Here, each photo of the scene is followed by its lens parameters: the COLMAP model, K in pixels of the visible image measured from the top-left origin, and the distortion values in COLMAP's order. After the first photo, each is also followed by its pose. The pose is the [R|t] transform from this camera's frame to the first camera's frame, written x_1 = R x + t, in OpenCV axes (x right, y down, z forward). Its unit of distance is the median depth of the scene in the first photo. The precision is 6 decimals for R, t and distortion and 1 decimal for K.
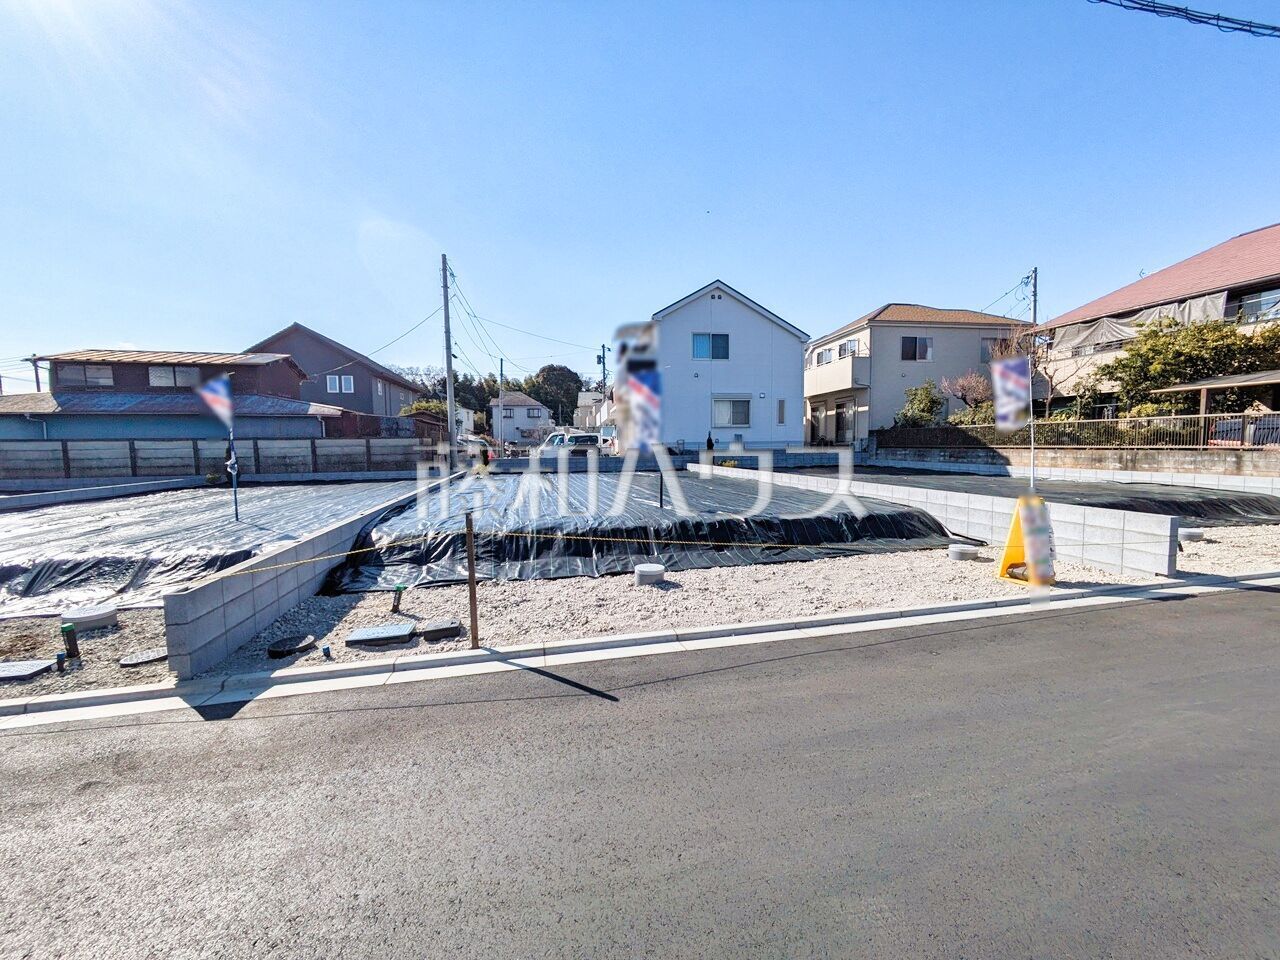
lens RADIAL K [[507.3, 0, 644.0], [0, 507.3, 478.4], [0, 0, 1]] dist [-0.004334, 0.003920]
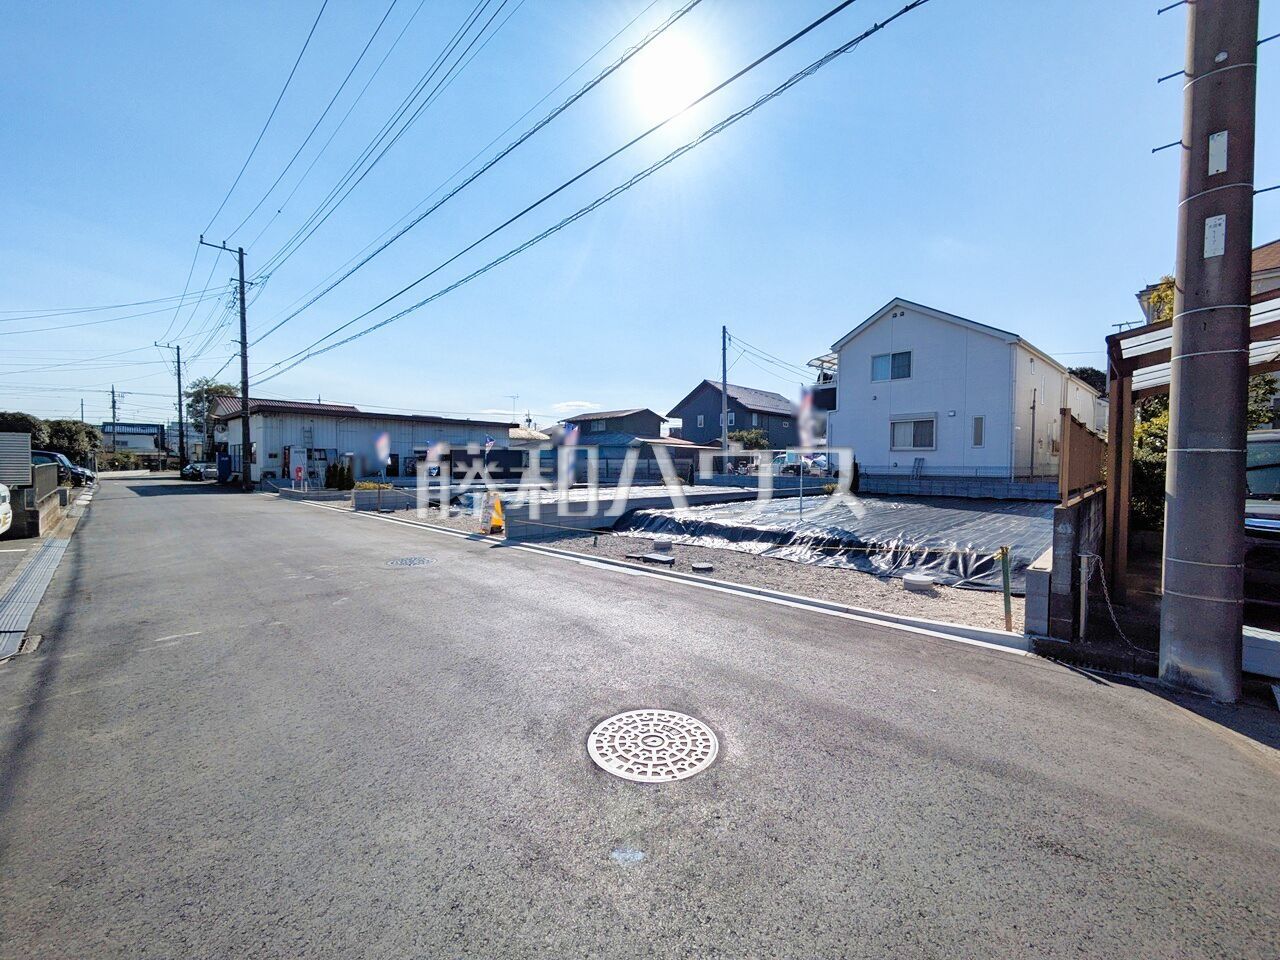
lens RADIAL K [[507.3, 0, 644.0], [0, 507.3, 478.4], [0, 0, 1]] dist [-0.004334, 0.003920]
pose [[0.549907, 0.041263, -0.834206, 0.802468], [-0.074493, 0.997221, 0.000221, -0.016501], [0.831897, 0.062021, 0.551453, 0.106964]]
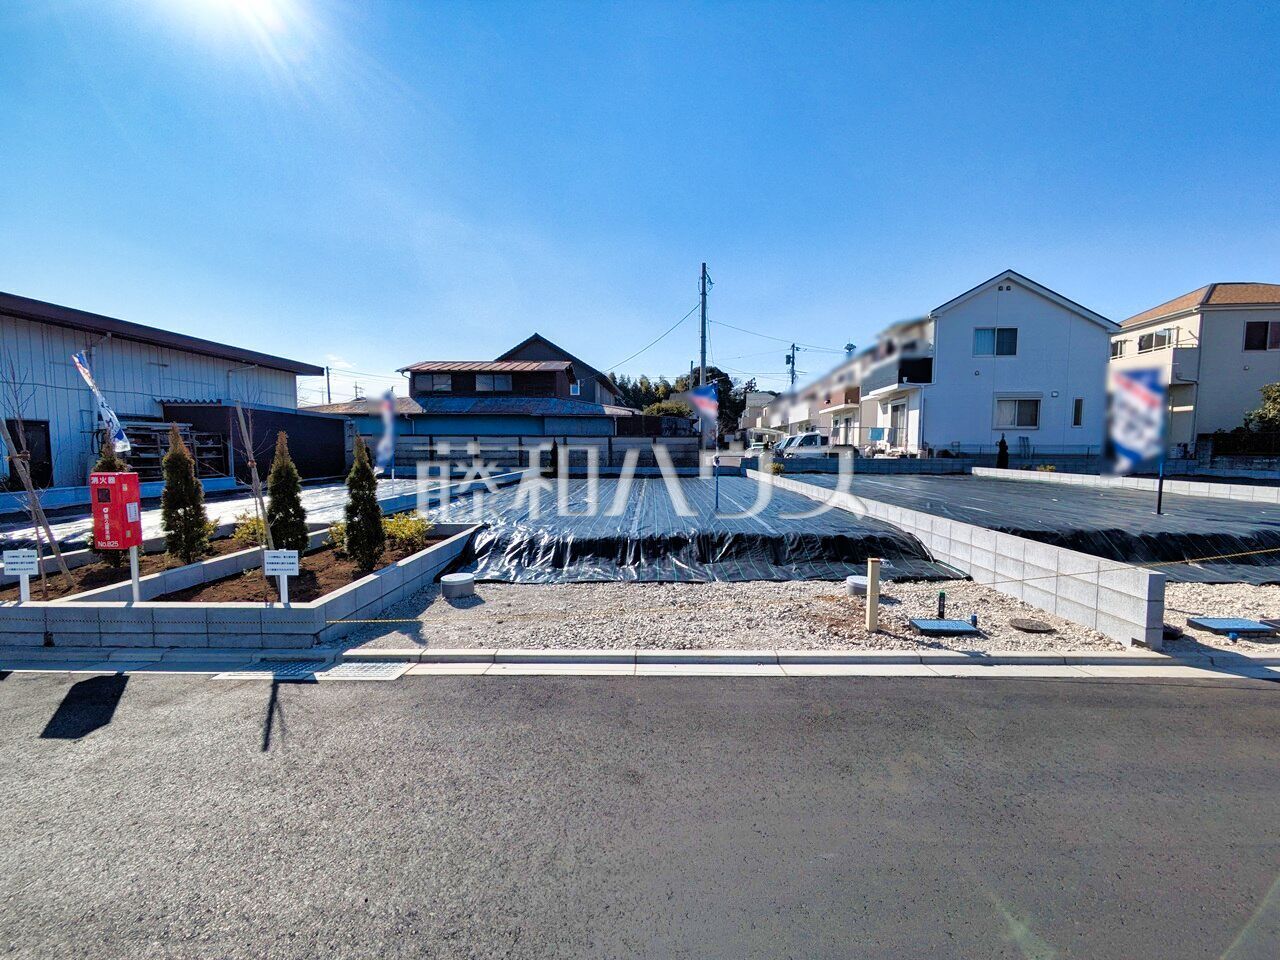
lens RADIAL K [[508.4, 0, 645.0], [0, 508.4, 479.4], [0, 0, 1]] dist [0.003152, 0.000841]
pose [[0.970802, 0.031152, -0.237852, -0.306342], [-0.031139, 0.999508, 0.003811, 0.009043], [0.237853, 0.003706, 0.971294, -0.068364]]
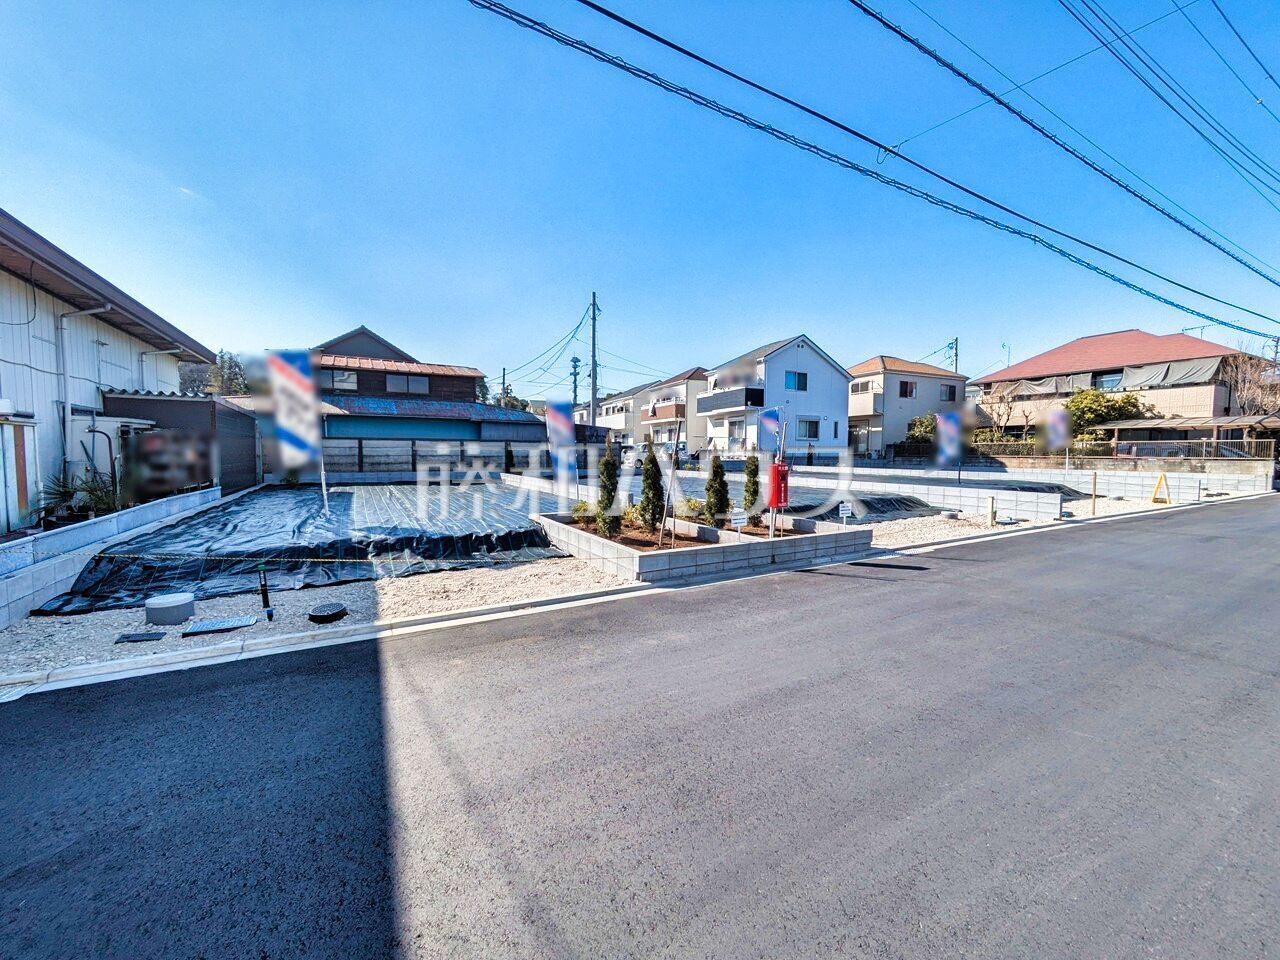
lens RADIAL K [[508.4, 0, 645.0], [0, 508.4, 479.4], [0, 0, 1]] dist [0.003152, 0.000841]
pose [[0.958337, 0.001753, 0.285634, -0.771810], [0.002535, 0.999890, -0.014640, 0.030333], [-0.285628, 0.014754, 0.958227, -0.242125]]
